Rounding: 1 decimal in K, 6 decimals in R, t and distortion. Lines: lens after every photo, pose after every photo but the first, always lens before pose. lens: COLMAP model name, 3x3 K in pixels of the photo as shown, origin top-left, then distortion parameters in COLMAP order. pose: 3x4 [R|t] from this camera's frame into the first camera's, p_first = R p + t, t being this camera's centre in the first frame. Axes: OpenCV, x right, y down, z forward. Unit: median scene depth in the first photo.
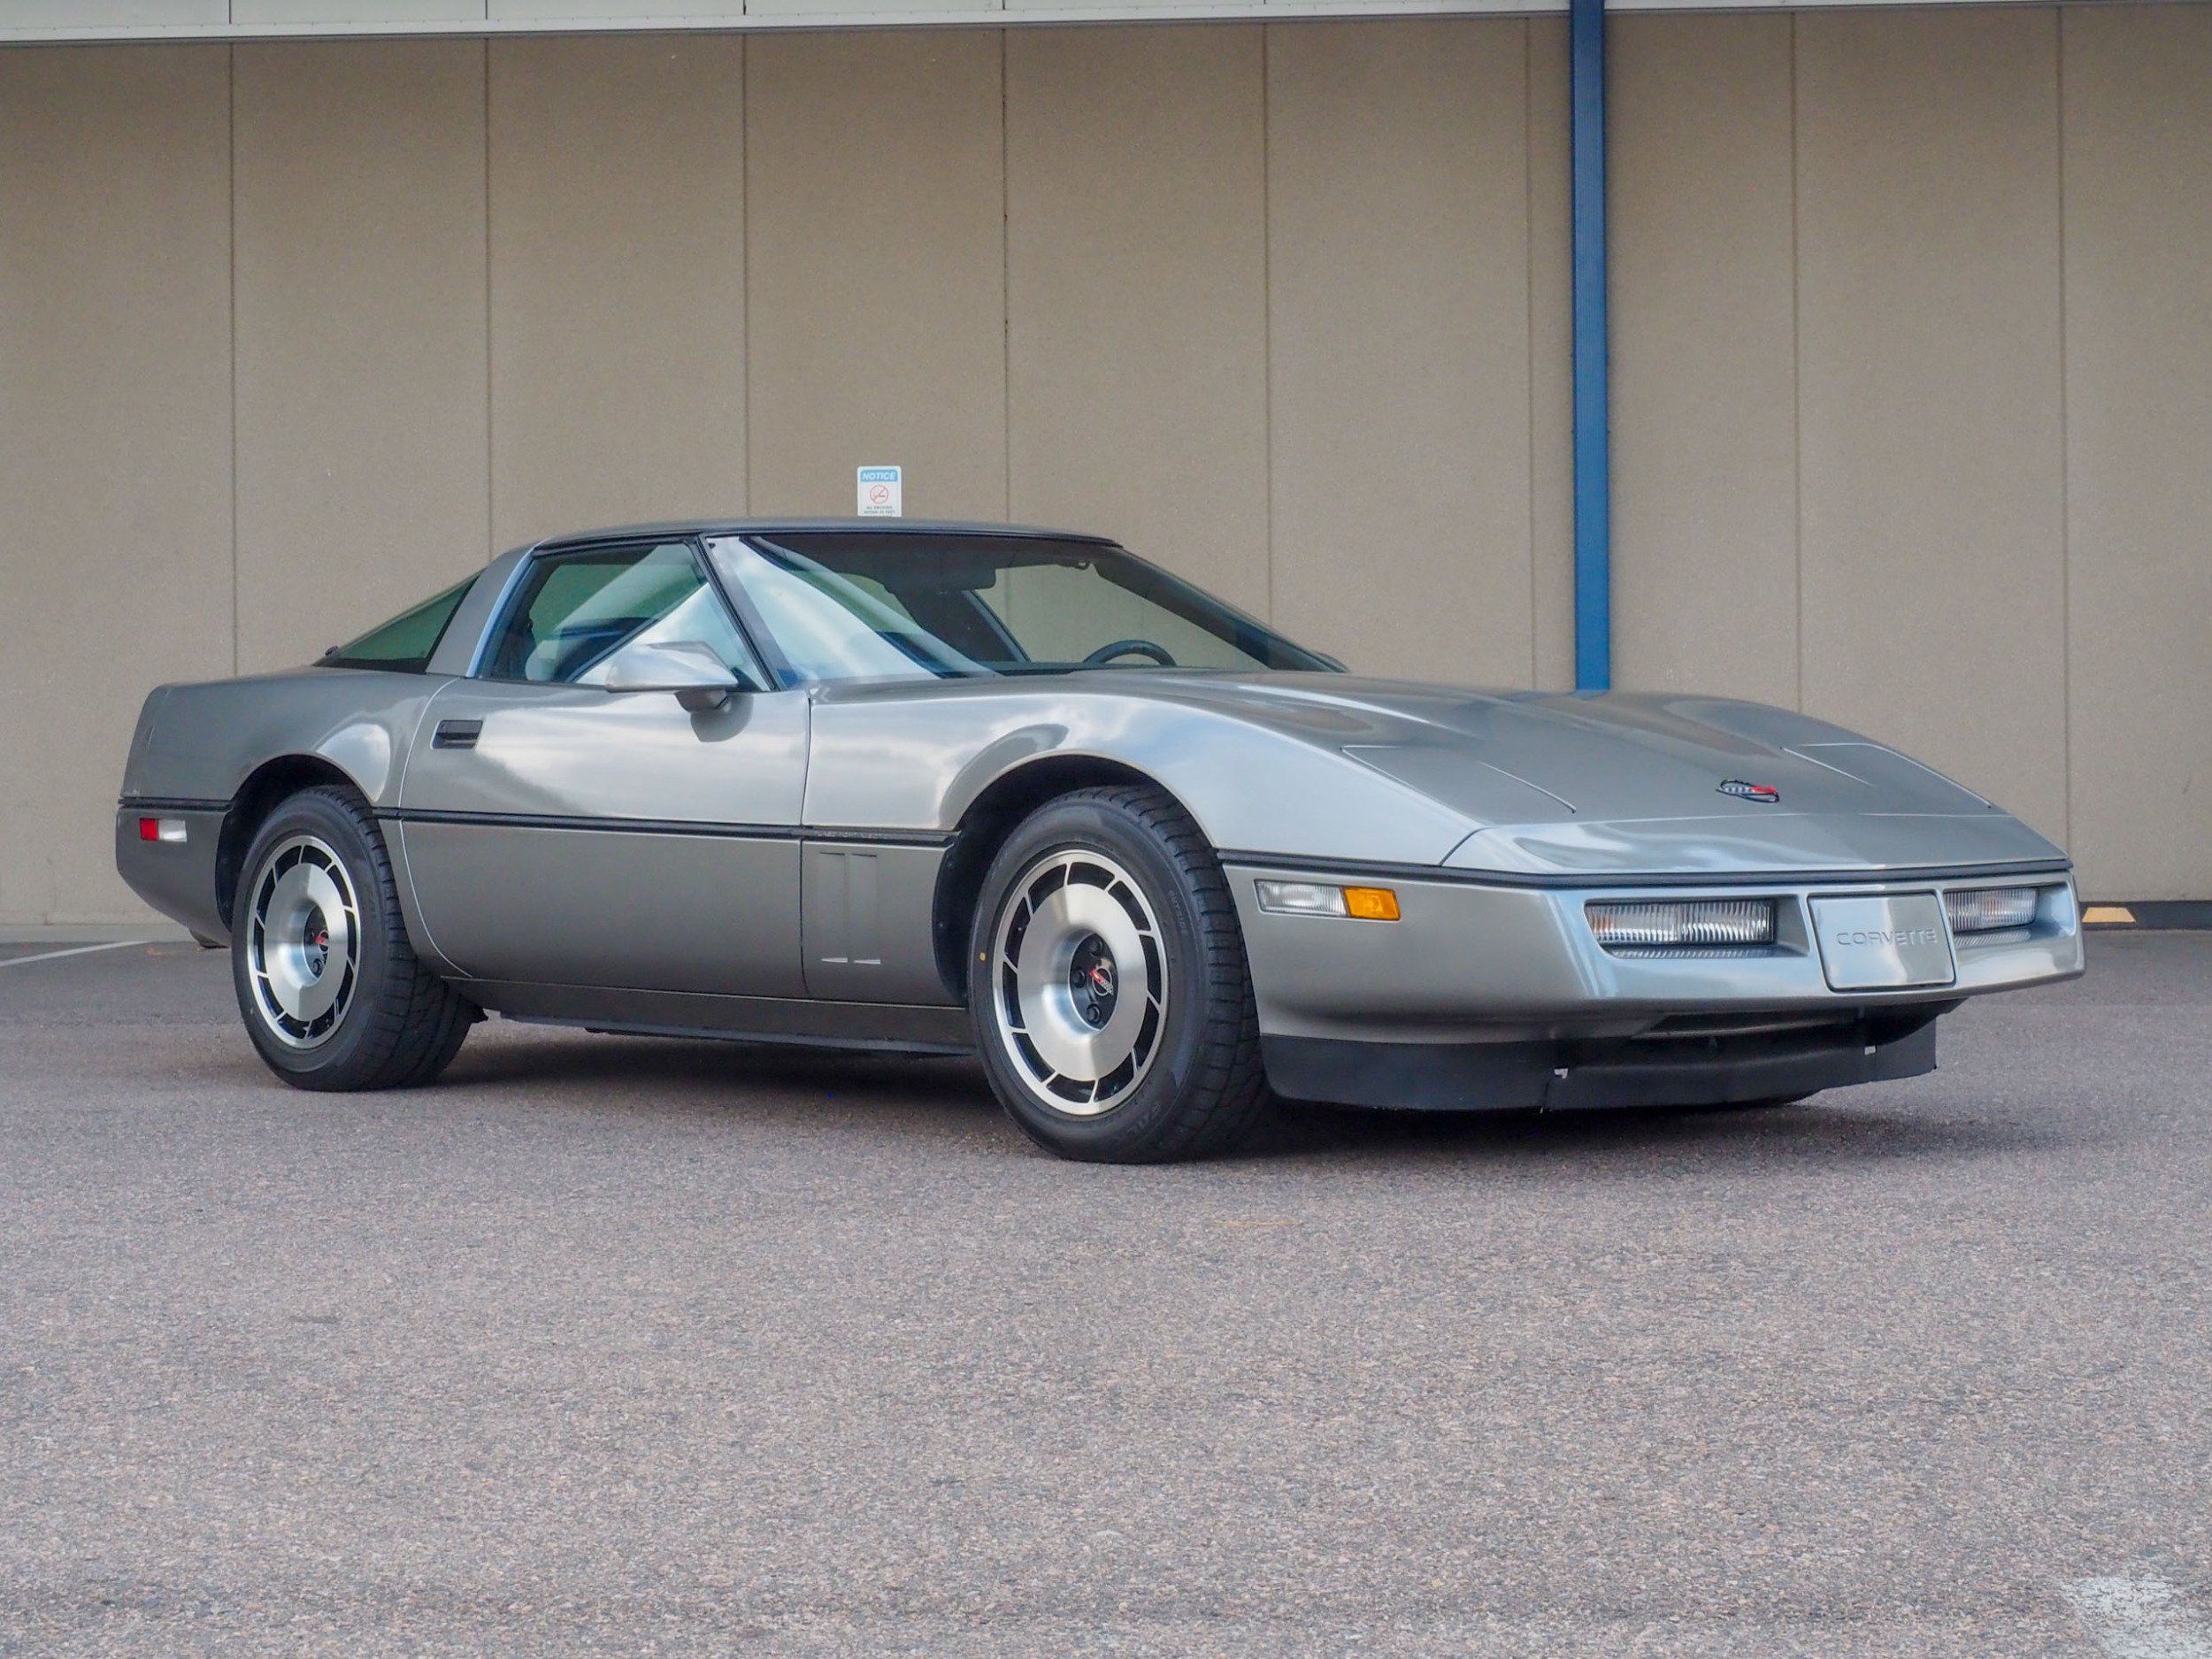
lens RADIAL K [[4231.7, 0, 1031.0], [0, 4231.7, 889.8], [0, 0, 1]] dist [-0.014893, 0.000000]
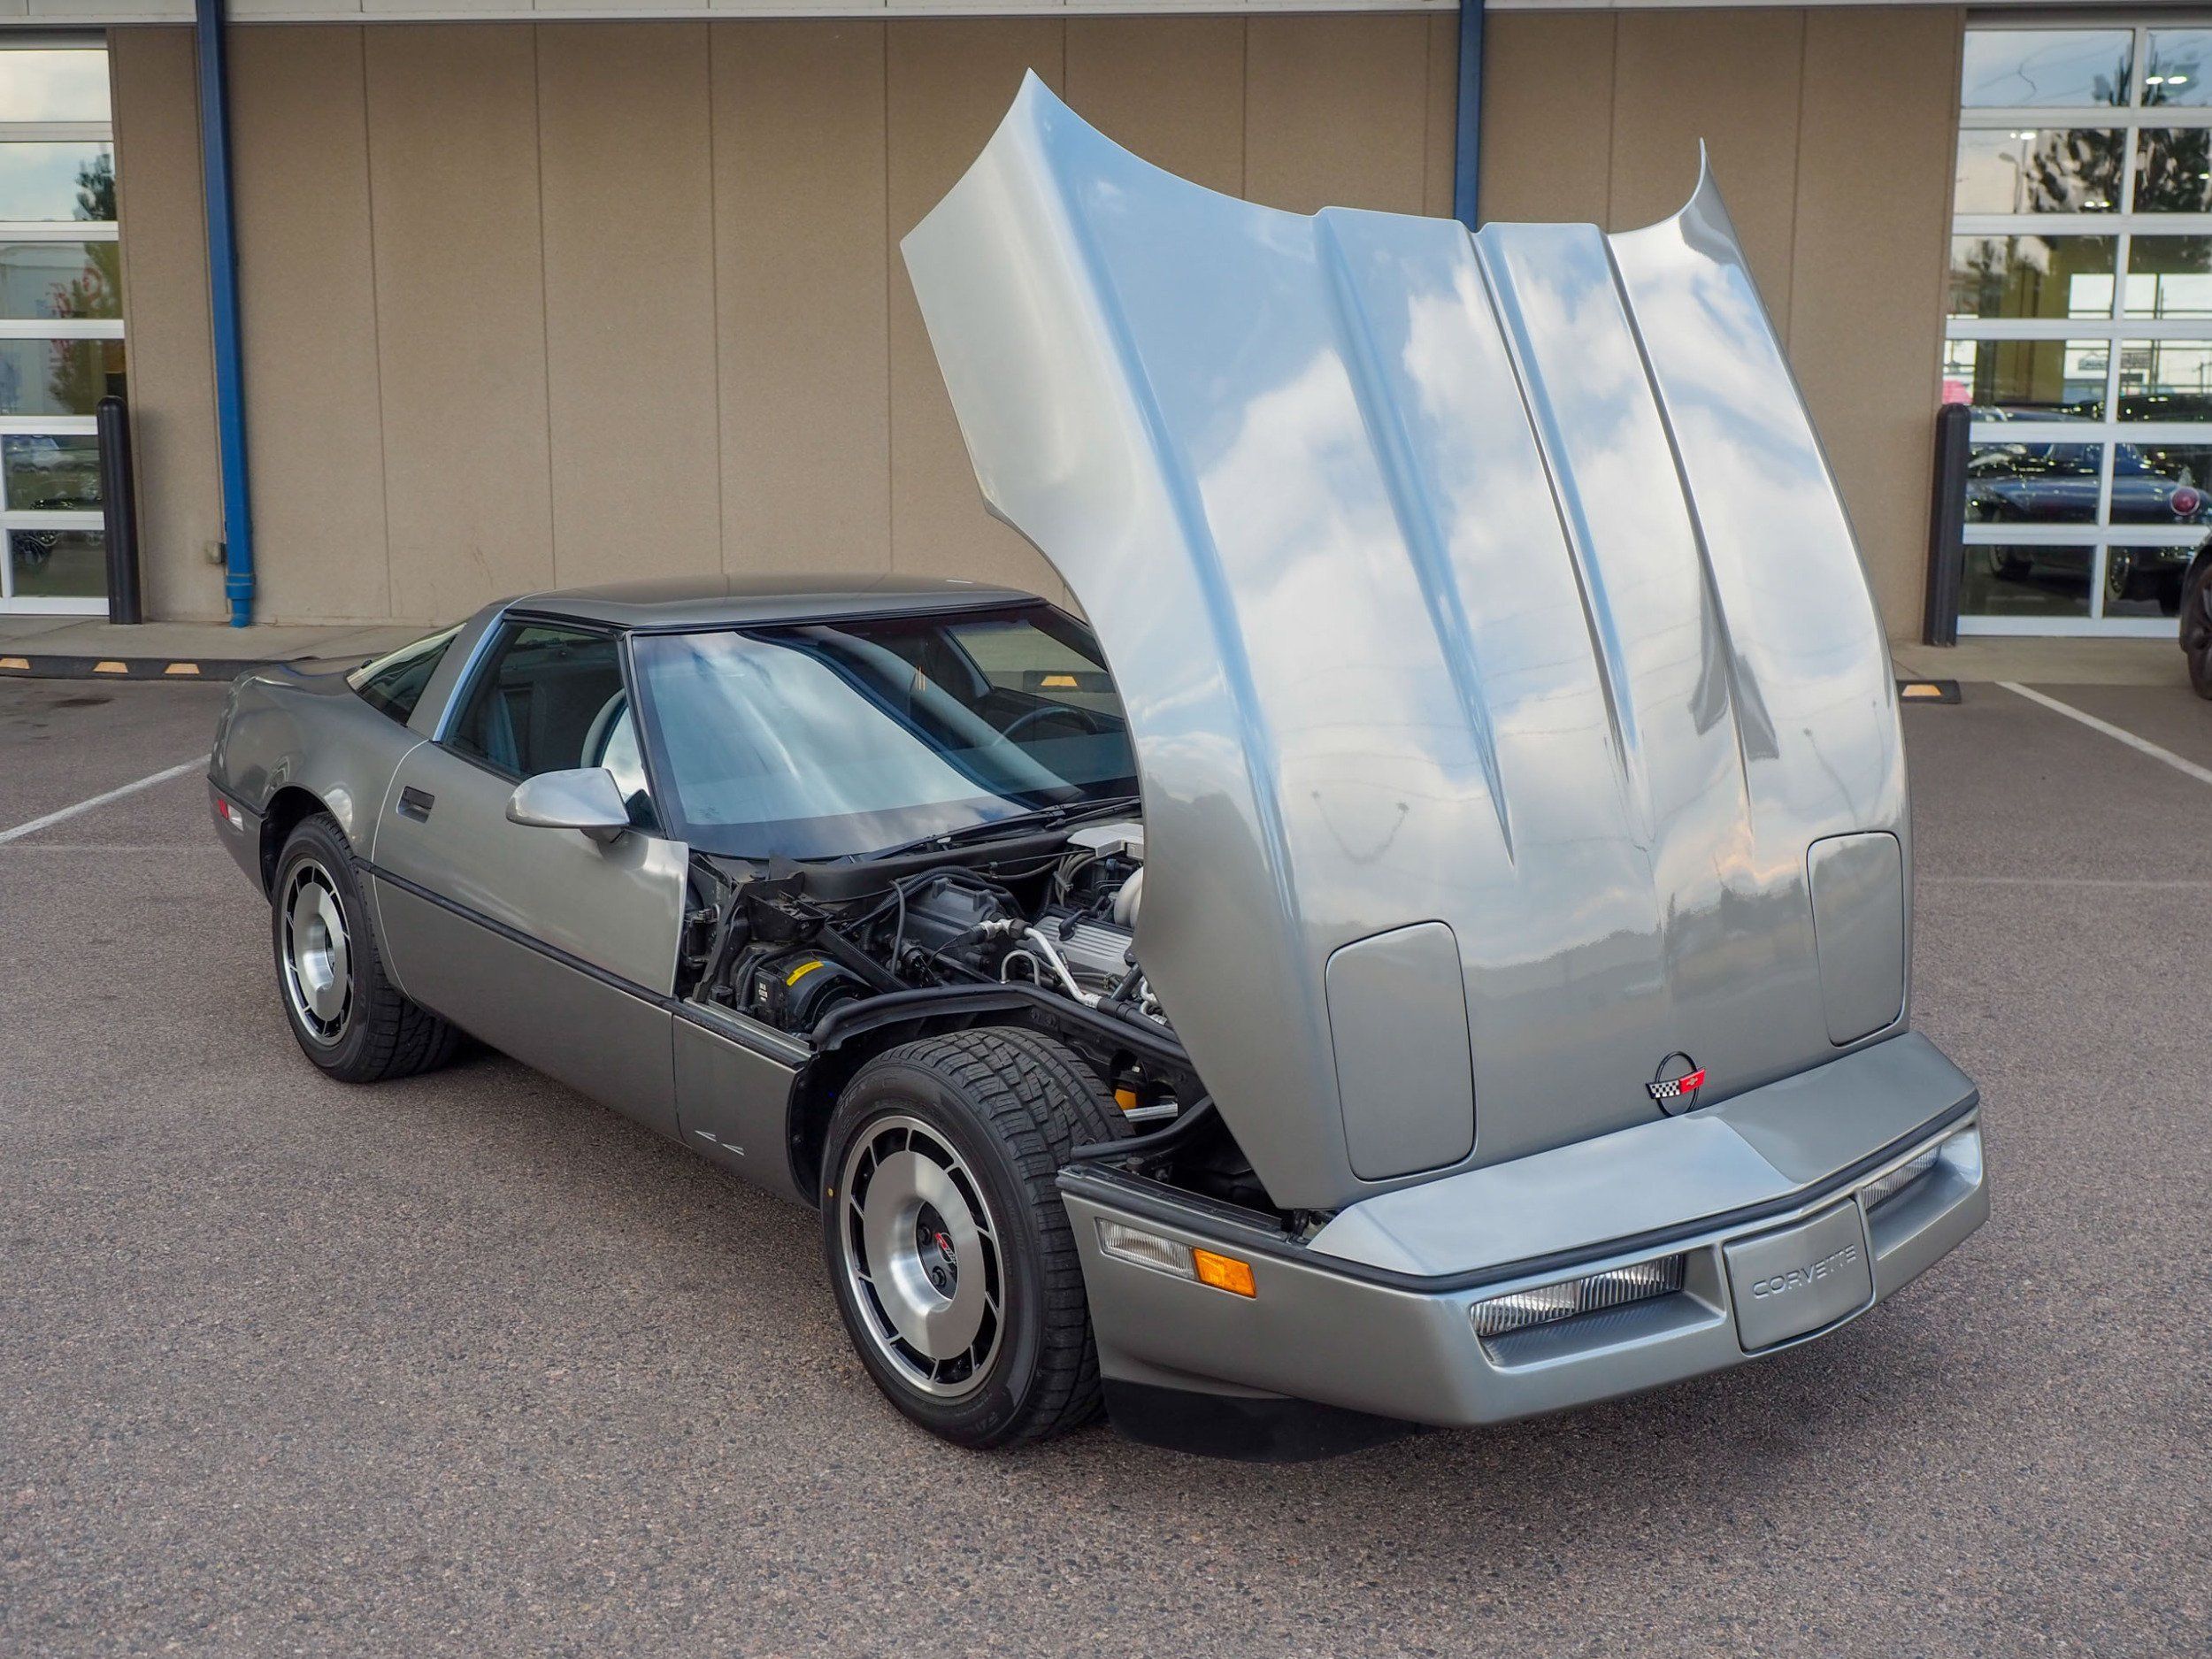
lens RADIAL K [[2273.2, 0, 1091.8], [0, 2273.2, 824.6], [0, 0, 1]] dist [-0.001388, 0.000000]
pose [[0.999723, 0.014810, -0.018292, 0.055477], [-0.011711, 0.987173, 0.159225, -0.148083], [0.020416, -0.158967, 0.987073, 0.507198]]
